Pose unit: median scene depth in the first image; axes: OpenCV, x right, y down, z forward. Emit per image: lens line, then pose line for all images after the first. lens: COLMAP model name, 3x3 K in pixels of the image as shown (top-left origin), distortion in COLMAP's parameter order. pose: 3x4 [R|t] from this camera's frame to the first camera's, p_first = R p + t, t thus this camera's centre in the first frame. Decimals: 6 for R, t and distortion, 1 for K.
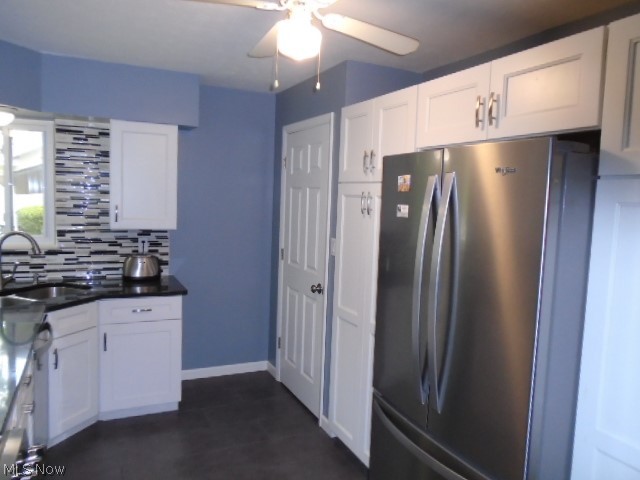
lens RADIAL K [[484.2, 0, 319.2], [0, 484.2, 241.8], [0, 0, 1]] dist [-0.035597, 0.027864]
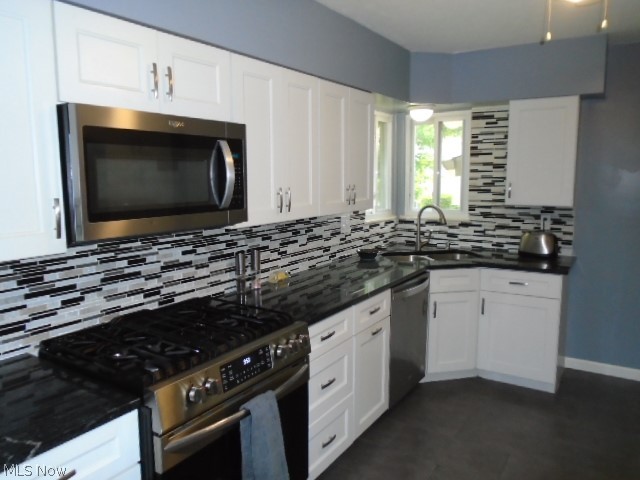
lens RADIAL K [[484.2, 0, 317.6], [0, 484.2, 242.5], [0, 0, 1]] dist [-0.035597, 0.027864]
pose [[0.528373, 0.078774, -0.845350, 0.258163], [-0.053880, 0.996790, 0.059209, 0.016190], [0.847301, 0.014263, 0.530921, 0.084246]]
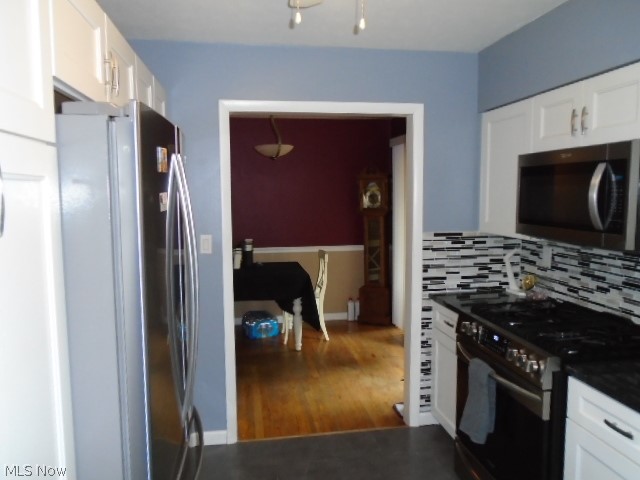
lens RADIAL K [[484.2, 0, 318.5], [0, 484.2, 239.7], [0, 0, 1]] dist [-0.035597, 0.027864]
pose [[-0.961723, -0.059828, 0.267412, -0.127811], [-0.006362, 0.980486, 0.196485, -0.085424], [-0.273949, 0.187263, -0.943337, 0.943845]]
